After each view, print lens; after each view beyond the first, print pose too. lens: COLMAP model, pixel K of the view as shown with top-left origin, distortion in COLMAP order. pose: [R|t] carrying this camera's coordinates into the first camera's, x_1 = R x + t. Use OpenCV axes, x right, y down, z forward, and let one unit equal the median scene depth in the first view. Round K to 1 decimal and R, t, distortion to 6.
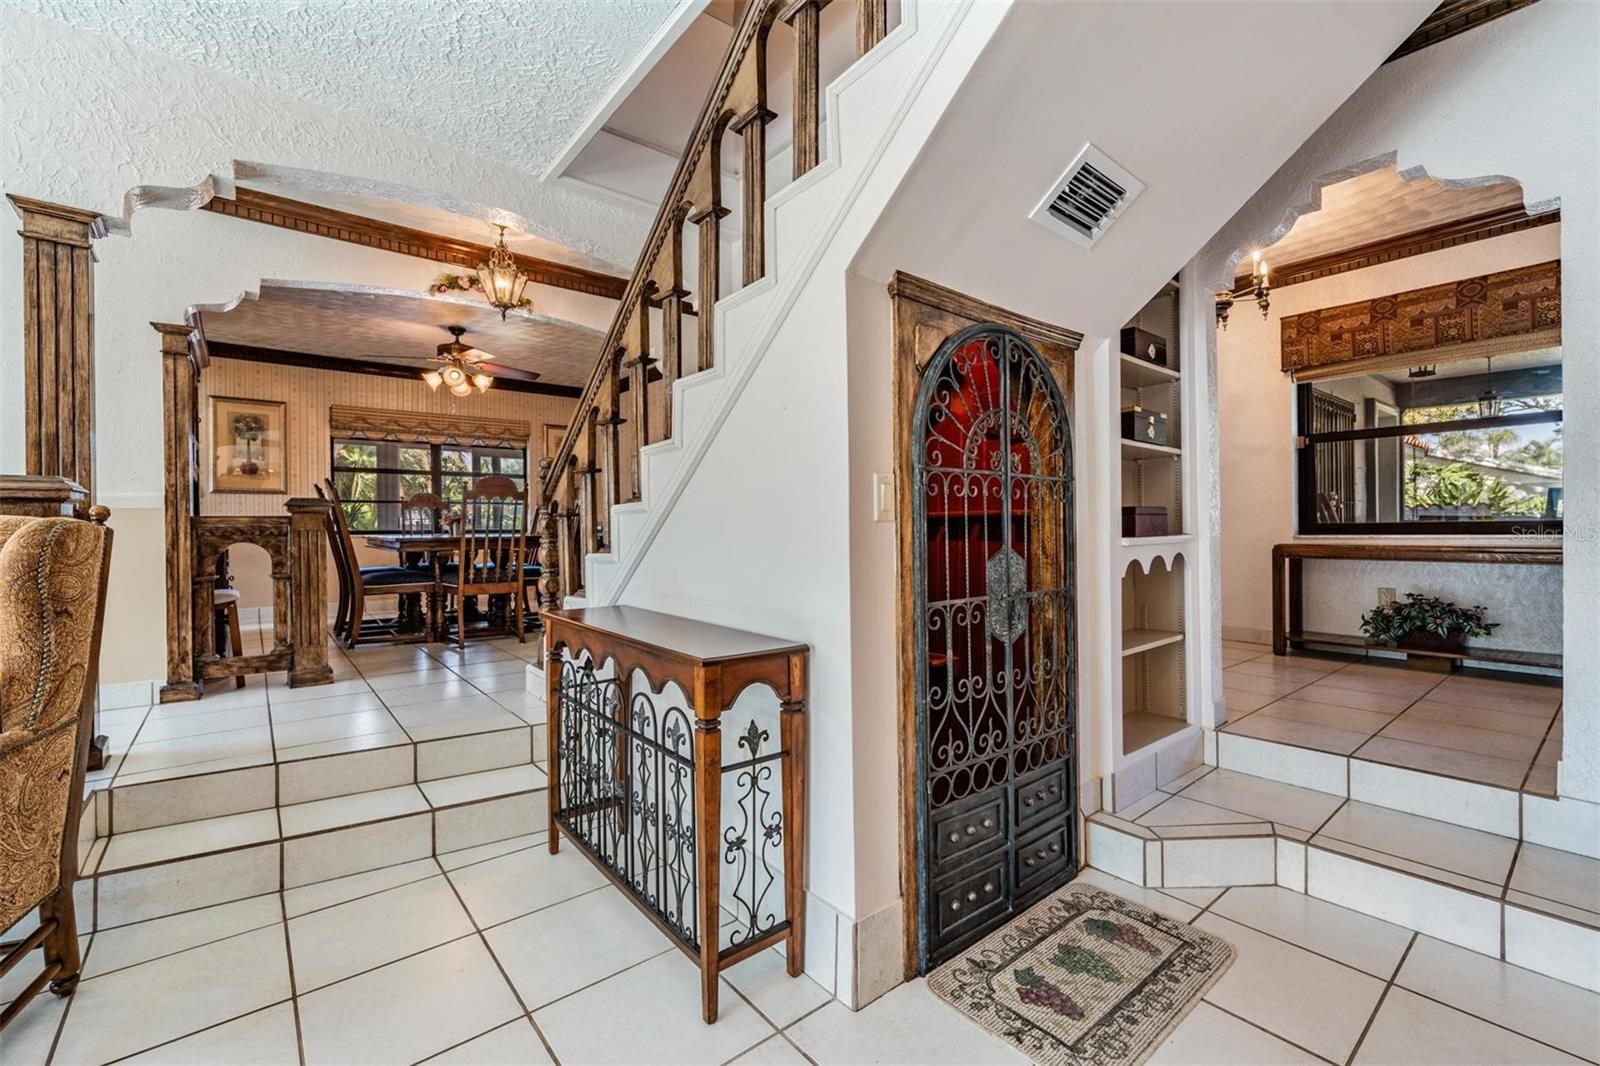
lens RADIAL K [[682.6, 0, 790.1], [0, 682.6, 531.9], [0, 0, 1]] dist [0.001591, -0.000729]
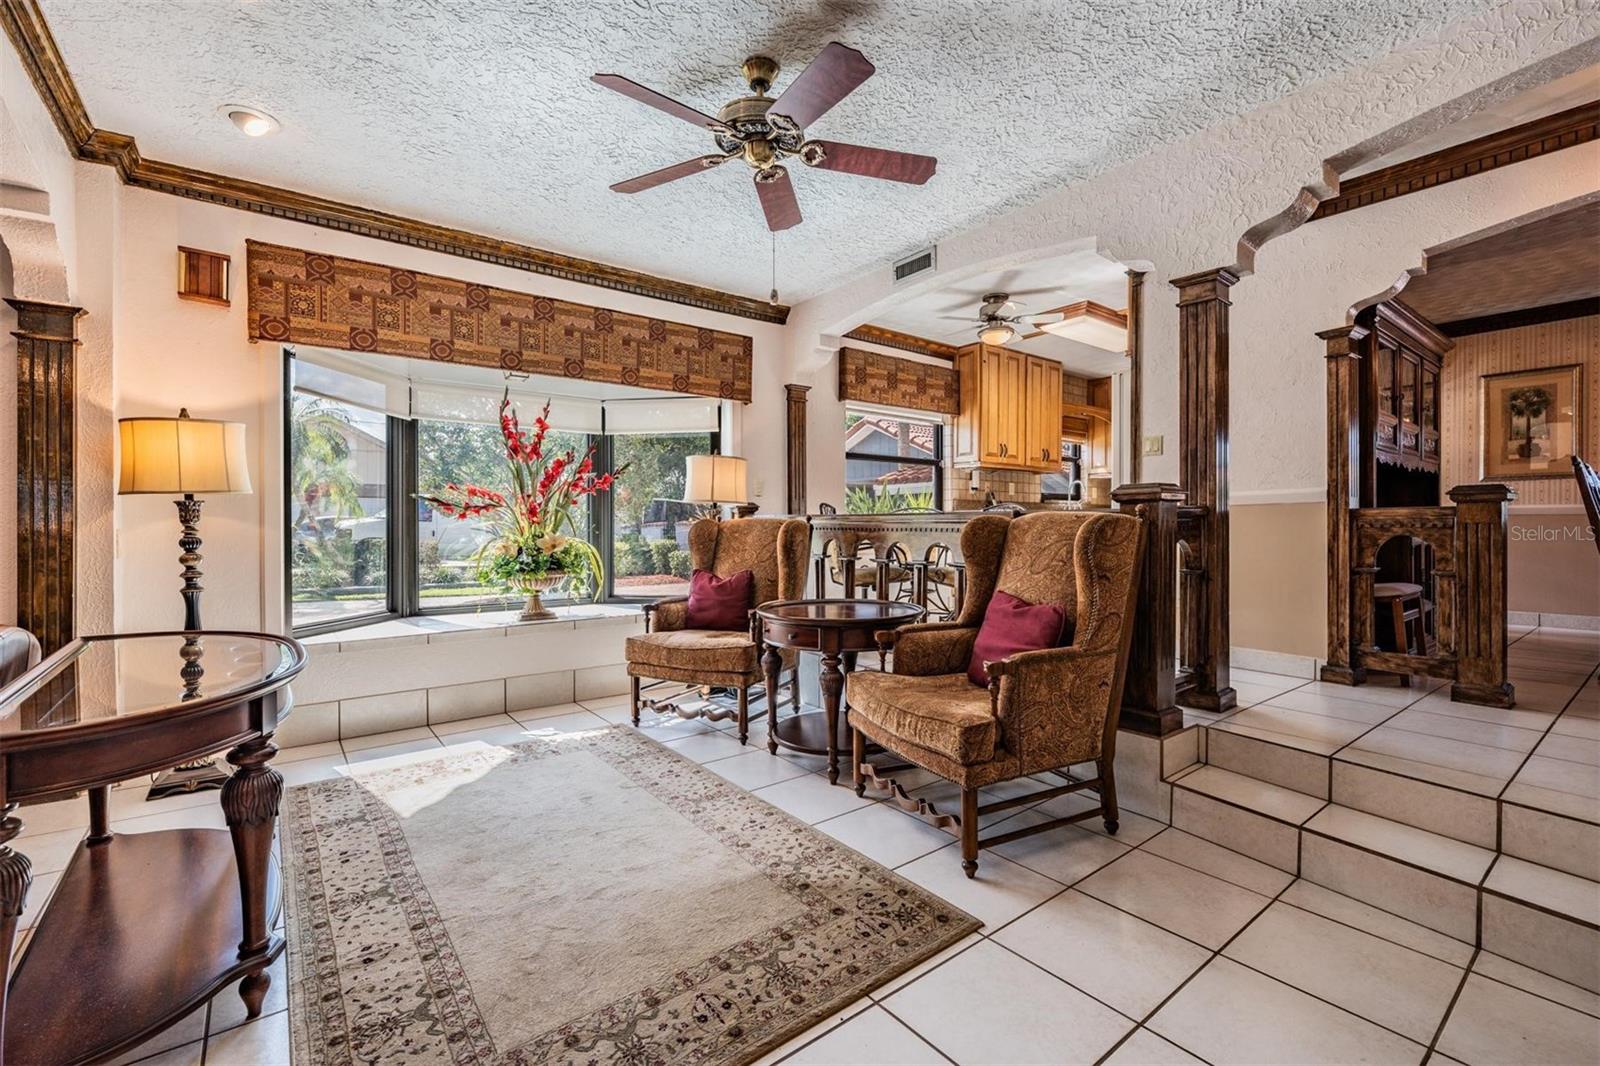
lens RADIAL K [[682.6, 0, 789.5], [0, 682.6, 532.3], [0, 0, 1]] dist [0.001591, -0.000729]
pose [[-0.034546, 0.017135, -0.999256, 0.193965], [-0.005006, 0.999837, 0.017318, -0.000638], [0.999391, 0.005601, -0.034455, 0.185526]]
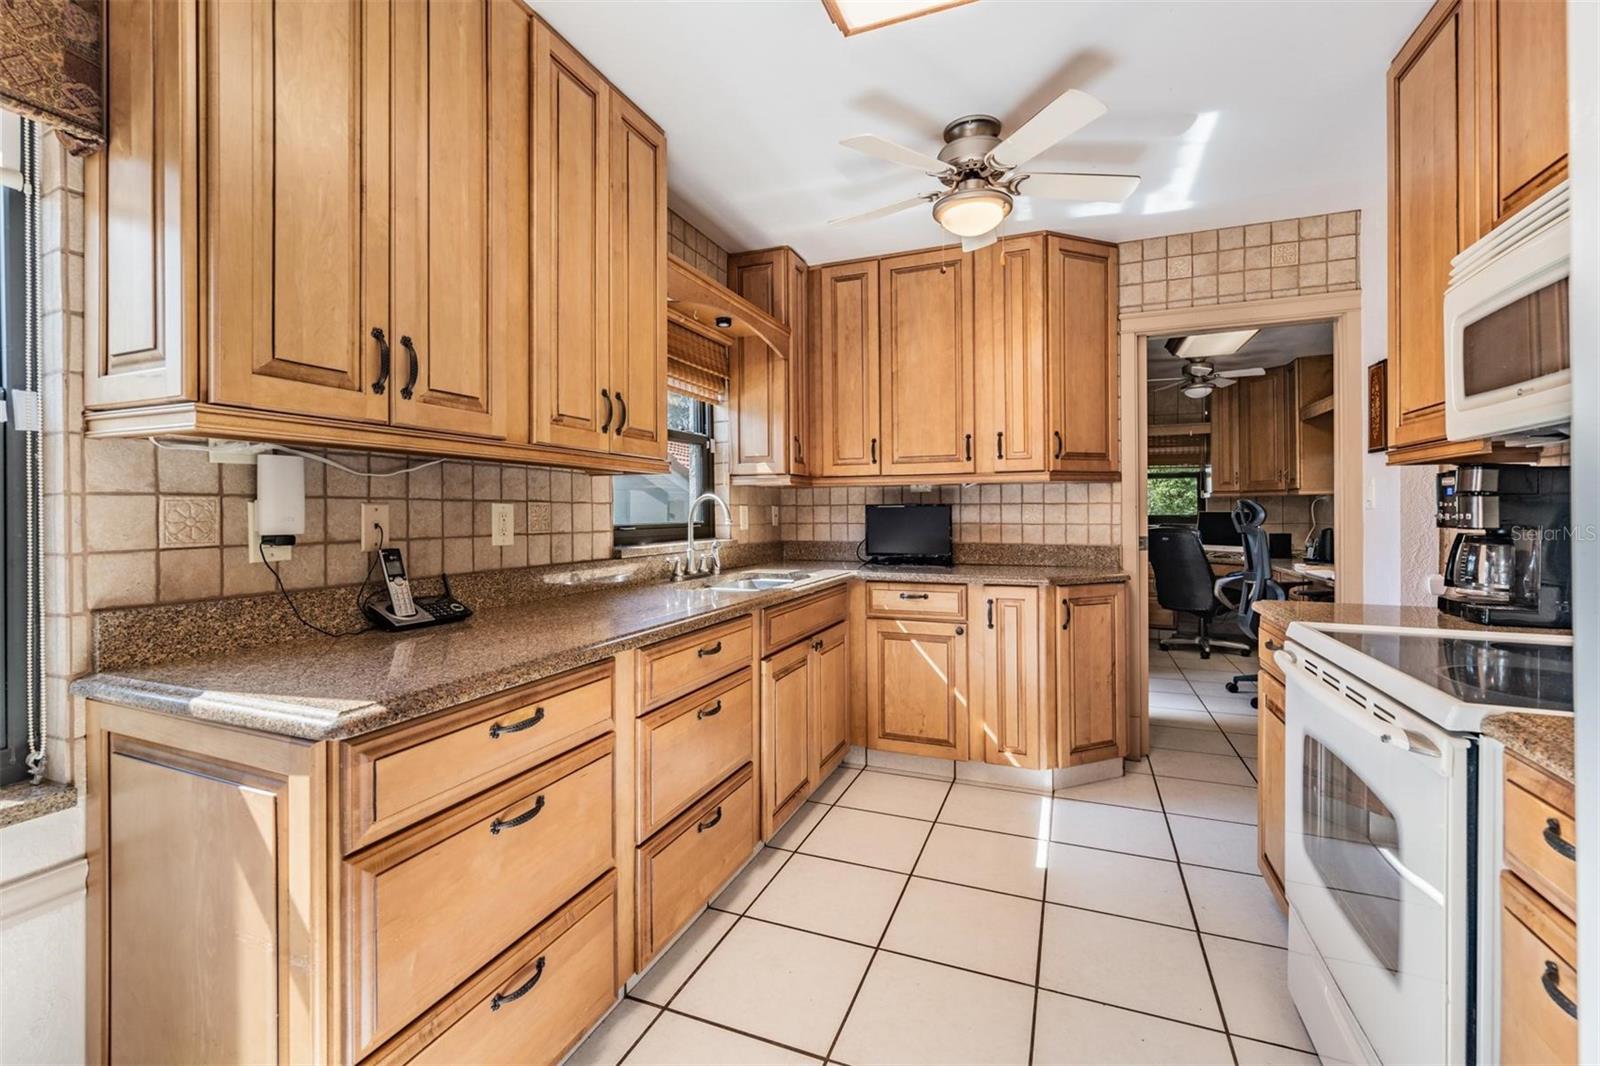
lens RADIAL K [[682.6, 0, 793.4], [0, 682.6, 515.8], [0, 0, 1]] dist [0.001591, -0.000729]
pose [[0.484270, 0.002203, -0.874916, -1.347569], [0.004472, 0.999978, 0.004994, -0.116152], [0.874907, -0.006331, 0.484249, 0.754209]]
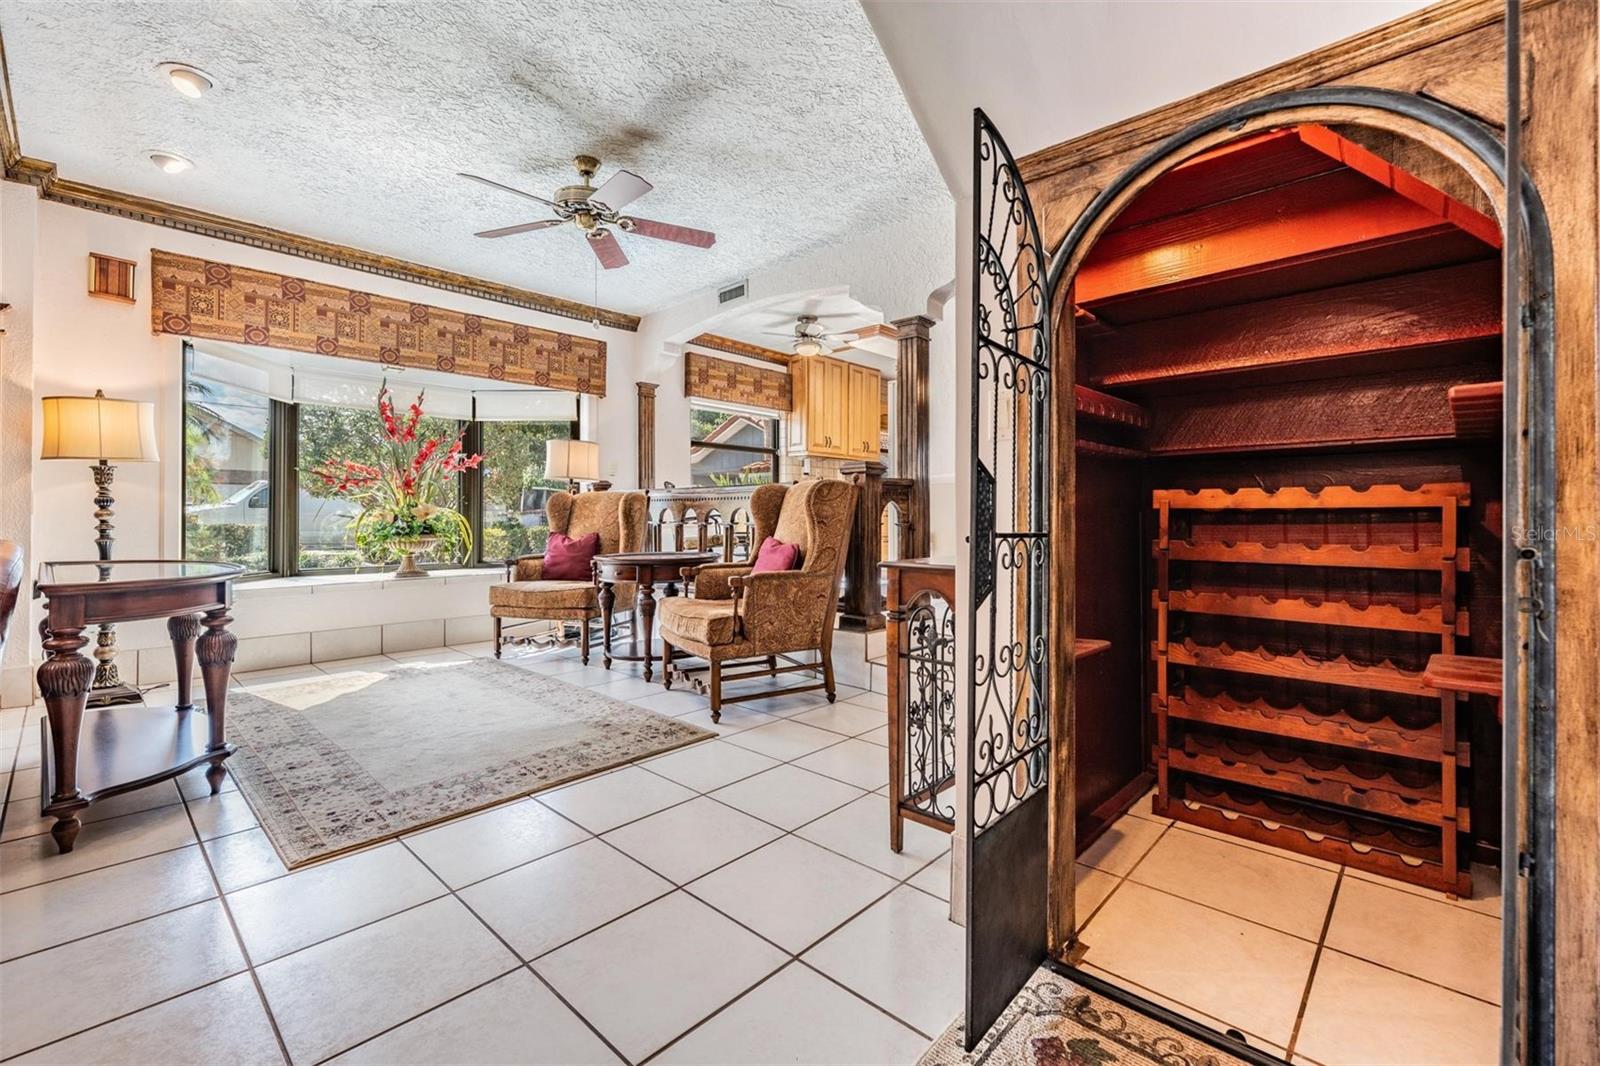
lens RADIAL K [[682.6, 0, 790.9], [0, 682.6, 515.9], [0, 0, 1]] dist [0.001591, -0.000729]
pose [[0.124147, 0.003150, -0.992259, 0.539854], [-0.007299, 0.999971, 0.002261, 0.047006], [0.992237, 0.006962, 0.124167, 0.315575]]
